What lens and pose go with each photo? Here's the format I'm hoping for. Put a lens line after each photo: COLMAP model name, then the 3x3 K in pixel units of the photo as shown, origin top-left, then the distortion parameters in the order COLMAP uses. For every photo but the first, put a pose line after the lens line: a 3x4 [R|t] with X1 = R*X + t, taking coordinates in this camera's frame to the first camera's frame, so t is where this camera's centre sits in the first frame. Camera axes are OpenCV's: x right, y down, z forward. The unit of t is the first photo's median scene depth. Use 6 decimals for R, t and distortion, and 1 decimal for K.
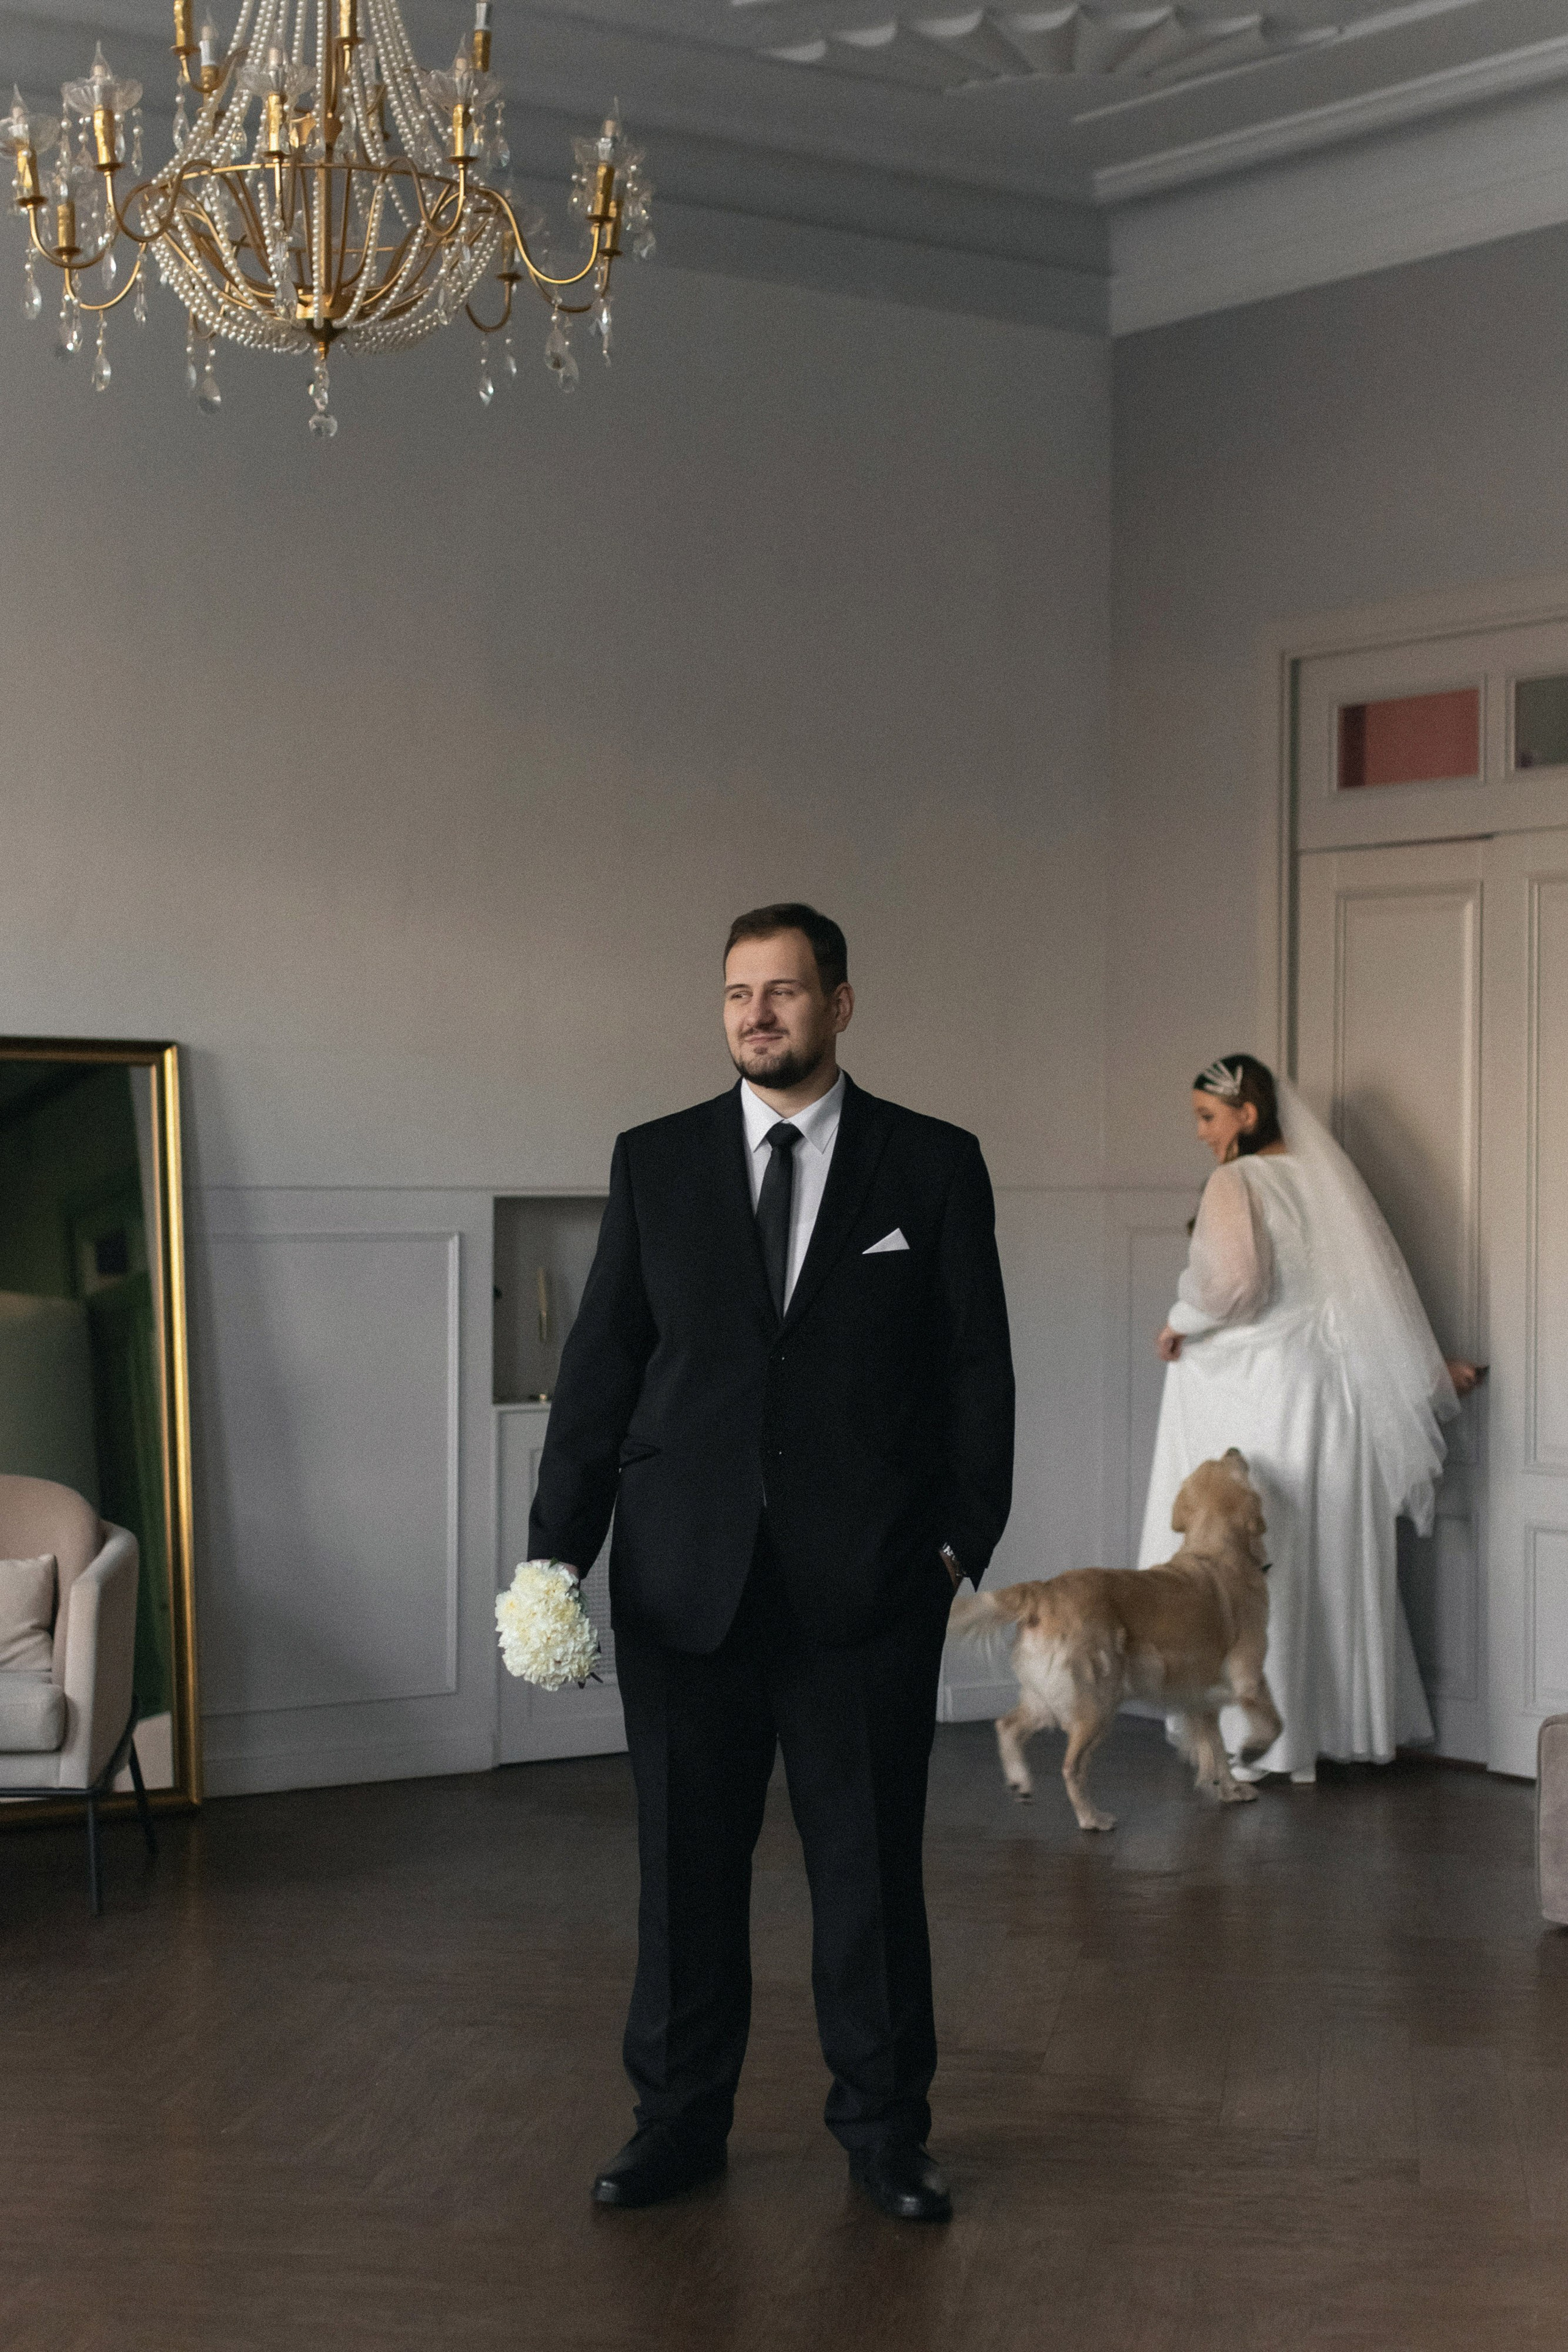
lens RADIAL K [[3910.2, 0, 783.5], [0, 3910.2, 1255.8], [0, 0, 1]] dist [0.058732, -0.051752]
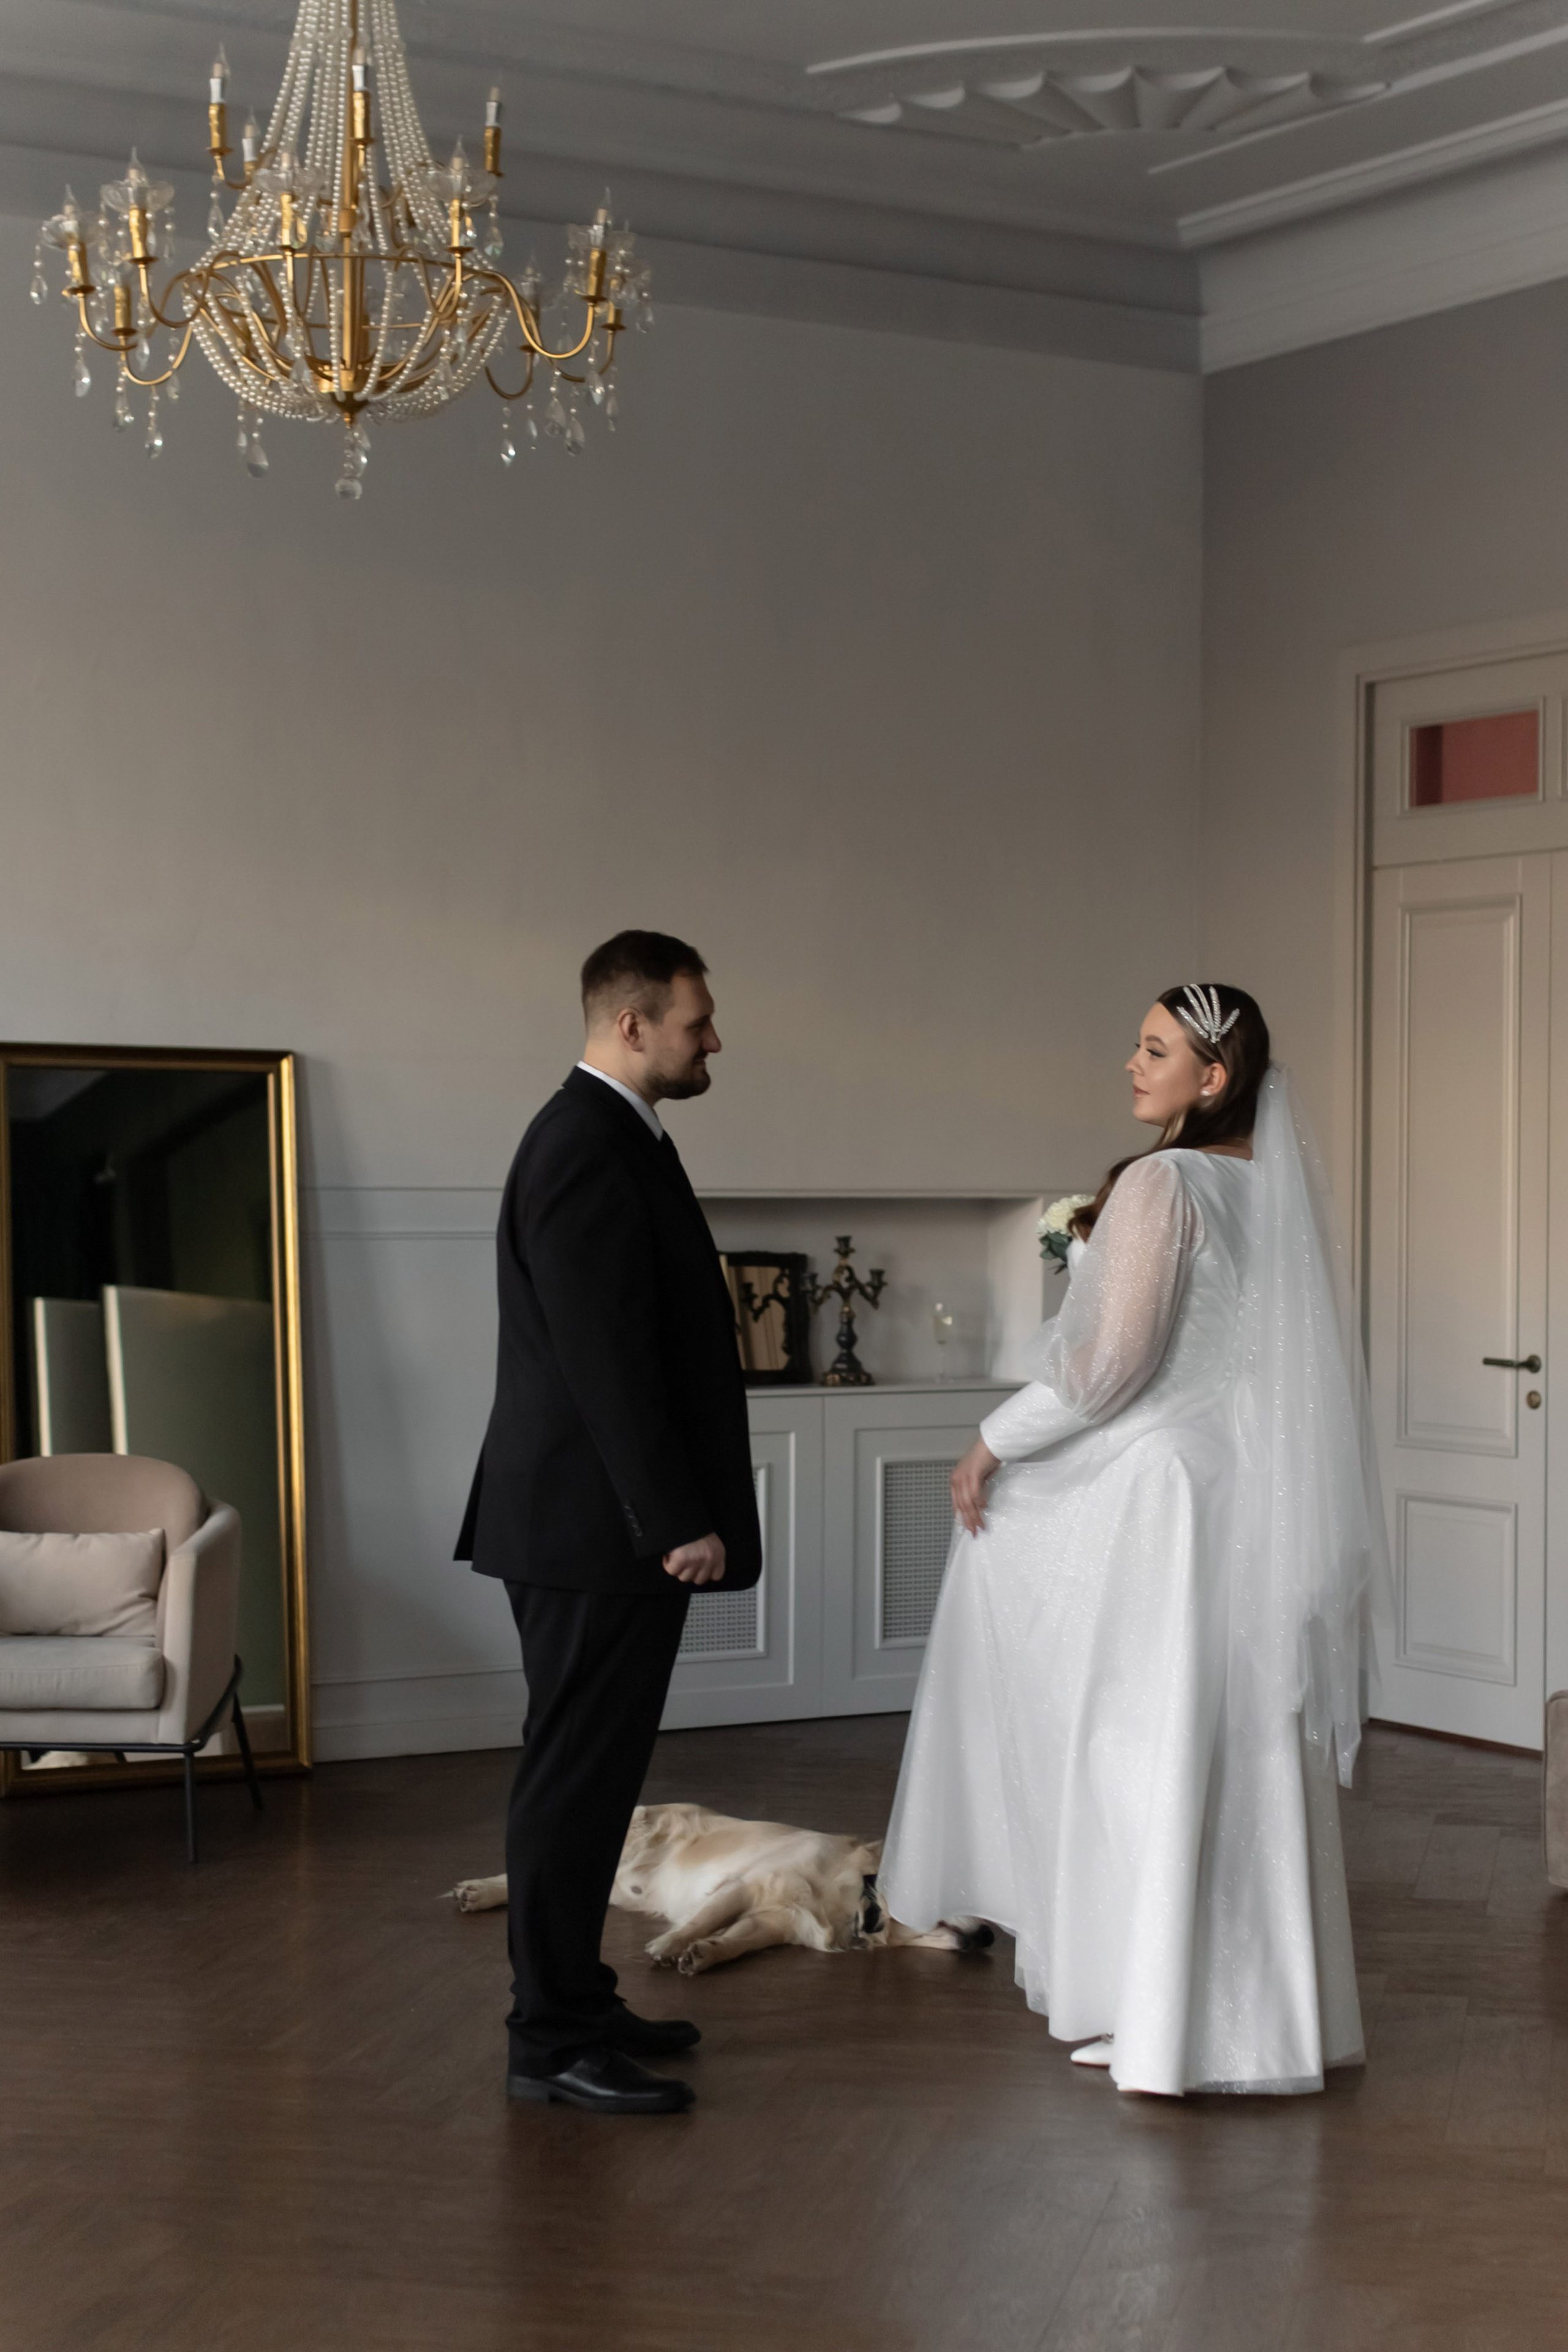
lens RADIAL K [[3910.2, 0, 783.5], [0, 3910.2, 1255.8], [0, 0, 1]] dist [0.058732, -0.051752]
pose [[0.997738, 0.002720, -0.067173, 0.076401], [-0.002869, 0.999994, -0.002116, 0.004429], [0.067167, 0.002304, 0.997739, -0.082372]]
